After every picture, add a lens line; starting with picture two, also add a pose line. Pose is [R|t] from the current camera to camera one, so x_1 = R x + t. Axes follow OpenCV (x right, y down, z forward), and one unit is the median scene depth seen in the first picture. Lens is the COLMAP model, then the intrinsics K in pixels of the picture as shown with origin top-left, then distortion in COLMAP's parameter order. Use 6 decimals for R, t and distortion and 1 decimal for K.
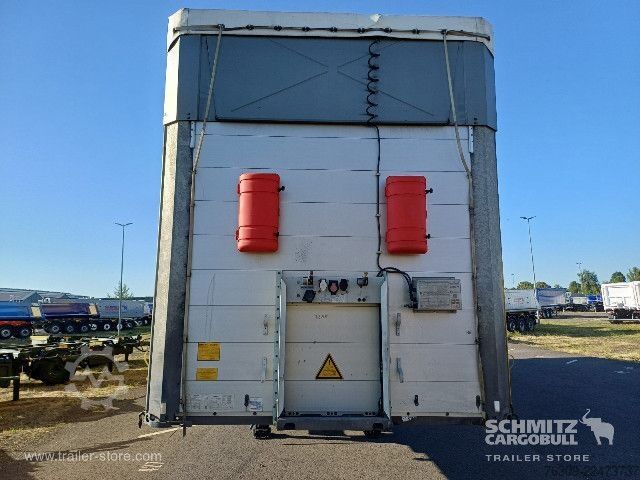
lens RADIAL K [[474.9, 0, 320.6], [0, 474.9, 233.7], [0, 0, 1]] dist [0.027449, -0.006296]
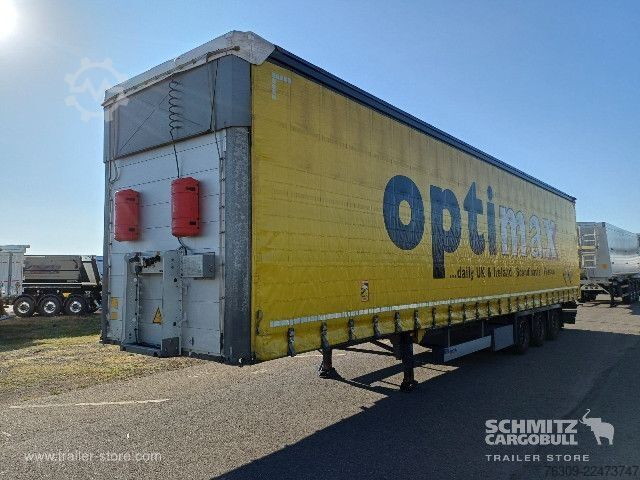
lens RADIAL K [[474.9, 0, 323.9], [0, 474.9, 236.8], [0, 0, 1]] dist [0.027449, -0.006296]
pose [[0.773847, -0.055570, -0.630931, 1.333845], [0.113574, 0.992172, 0.051913, 0.015890], [0.623107, -0.111830, 0.774101, 0.185237]]
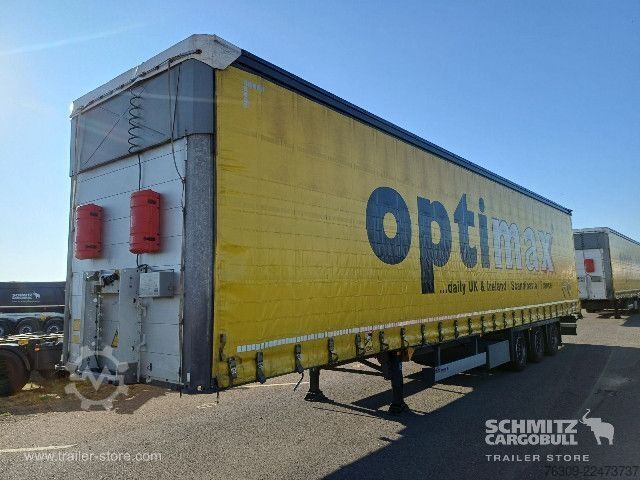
lens RADIAL K [[474.9, 0, 325.7], [0, 474.9, 234.6], [0, 0, 1]] dist [0.027449, -0.006296]
pose [[0.776451, -0.089878, -0.623735, 1.333258], [0.126791, 0.991817, 0.014916, 0.034531], [0.617290, -0.090665, 0.781494, 0.301790]]
